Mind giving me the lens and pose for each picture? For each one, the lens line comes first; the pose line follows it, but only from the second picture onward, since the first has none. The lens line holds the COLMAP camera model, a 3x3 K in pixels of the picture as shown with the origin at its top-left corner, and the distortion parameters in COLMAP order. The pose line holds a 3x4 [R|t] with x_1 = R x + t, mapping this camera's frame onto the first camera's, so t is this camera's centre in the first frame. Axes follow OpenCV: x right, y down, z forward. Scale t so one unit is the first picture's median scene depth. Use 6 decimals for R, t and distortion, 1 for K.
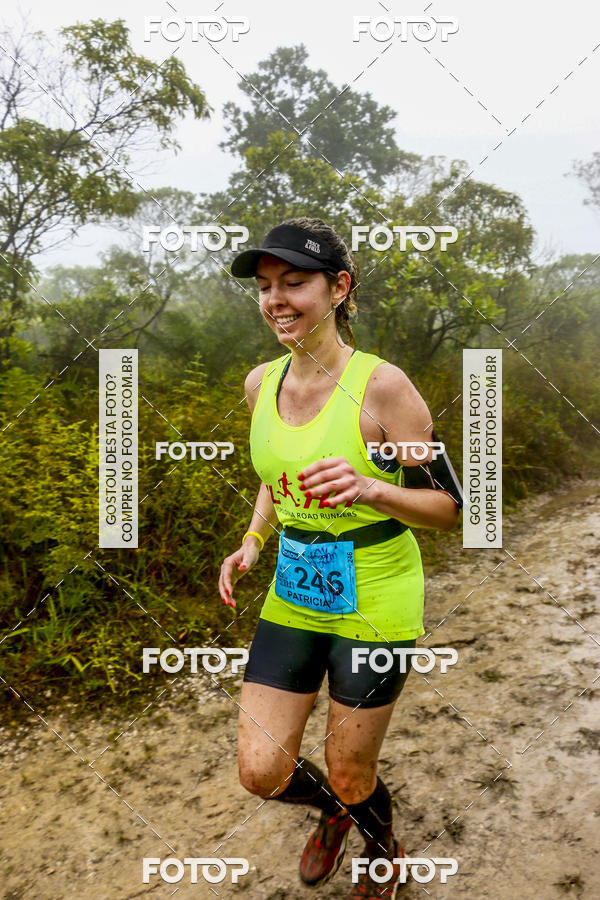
lens RADIAL K [[815.8, 0, 311.6], [0, 815.8, 454.7], [0, 0, 1]] dist [-0.151993, 0.187626]
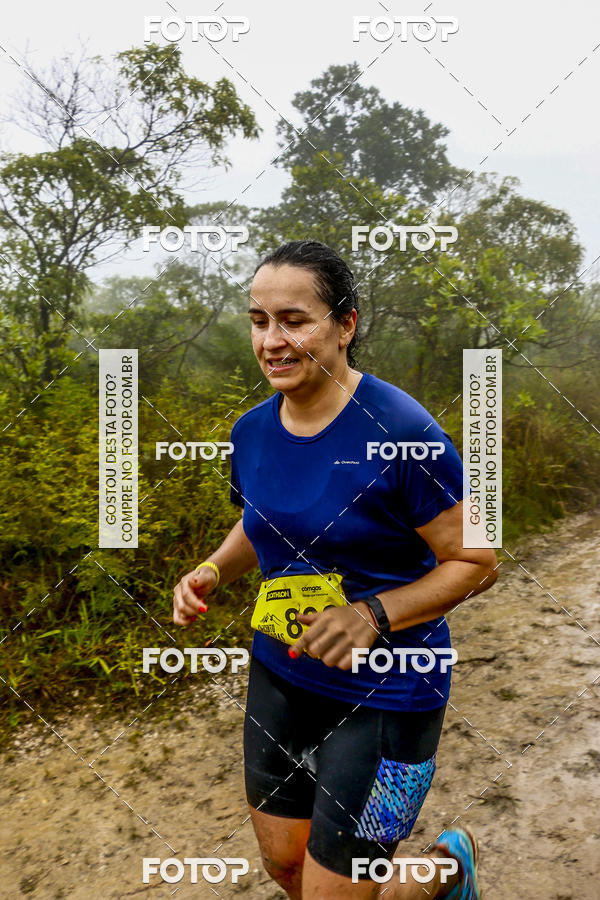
lens RADIAL K [[819.2, 0, 311.1], [0, 819.2, 450.3], [0, 0, 1]] dist [-0.154966, 0.196552]
pose [[0.997285, 0.023322, -0.069850, 0.038804], [-0.024644, 0.999532, -0.018120, -0.006295], [0.069395, 0.019792, 0.997393, -0.027940]]
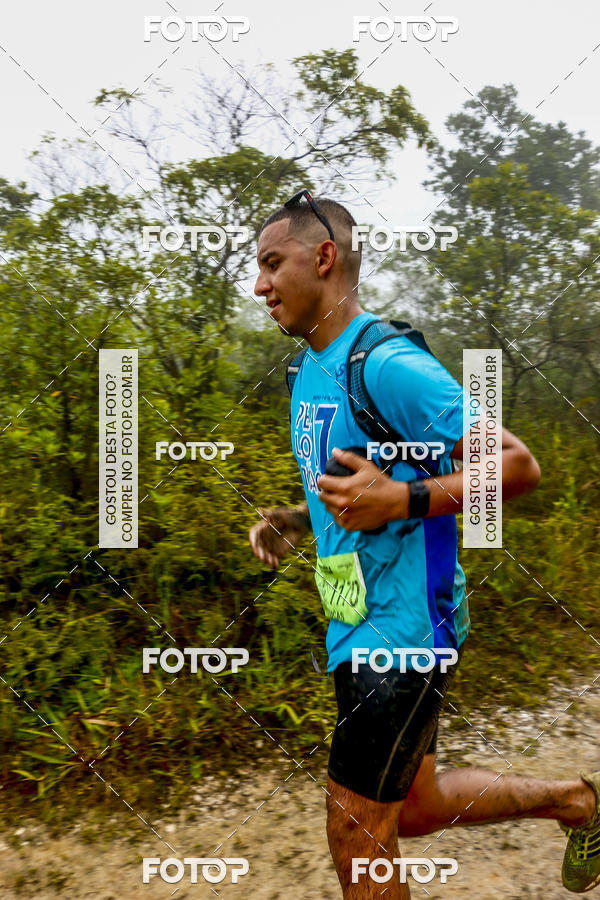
lens RADIAL K [[811.1, 0, 306.0], [0, 811.1, 452.8], [0, 0, 1]] dist [-0.156262, 0.185393]
pose [[0.977832, 0.076942, -0.194744, -0.117431], [-0.087461, 0.995106, -0.045994, 0.006407], [0.190252, 0.062007, 0.979775, 0.092920]]
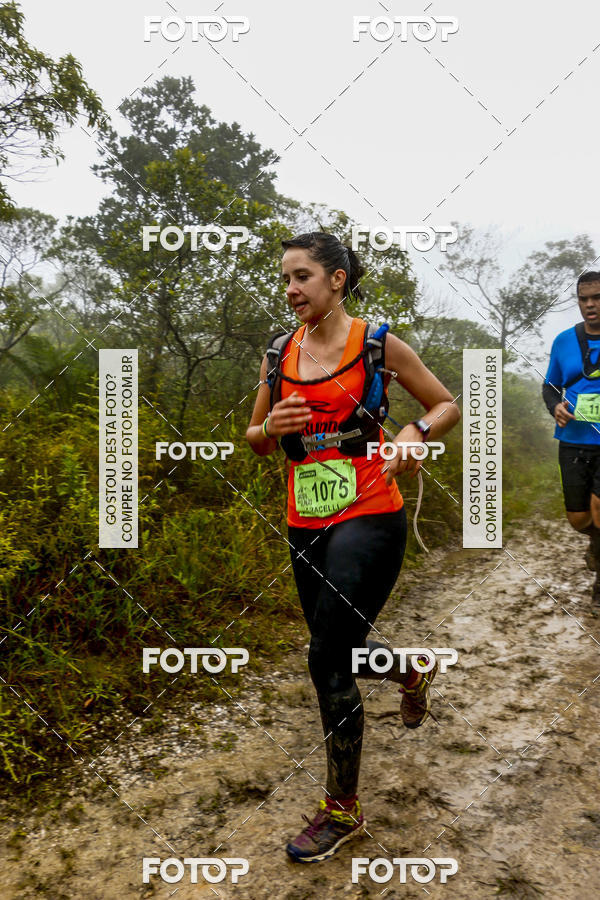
lens RADIAL K [[811.2, 0, 303.4], [0, 811.2, 452.4], [0, 0, 1]] dist [-0.157009, 0.199521]
pose [[0.976621, 0.056986, 0.207279, -0.134476], [-0.042664, 0.996425, -0.072923, 0.019194], [-0.210693, 0.062374, 0.975560, 0.150744]]
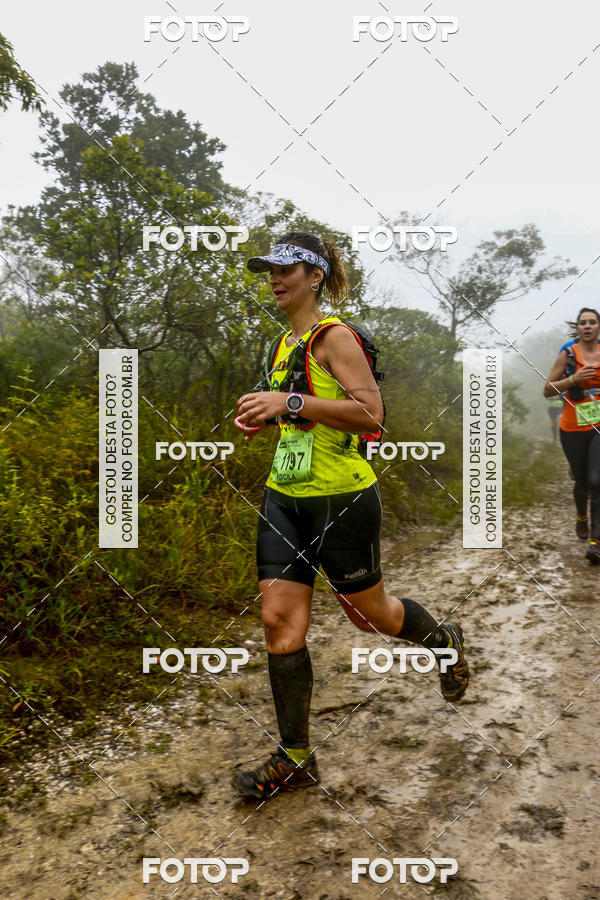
lens RADIAL K [[810.4, 0, 304.7], [0, 810.4, 450.0], [0, 0, 1]] dist [-0.153463, 0.187753]
pose [[0.964447, 0.042101, 0.260901, -0.104985], [-0.025421, 0.997430, -0.066981, 0.016914], [-0.263051, 0.057967, 0.963039, 0.167651]]
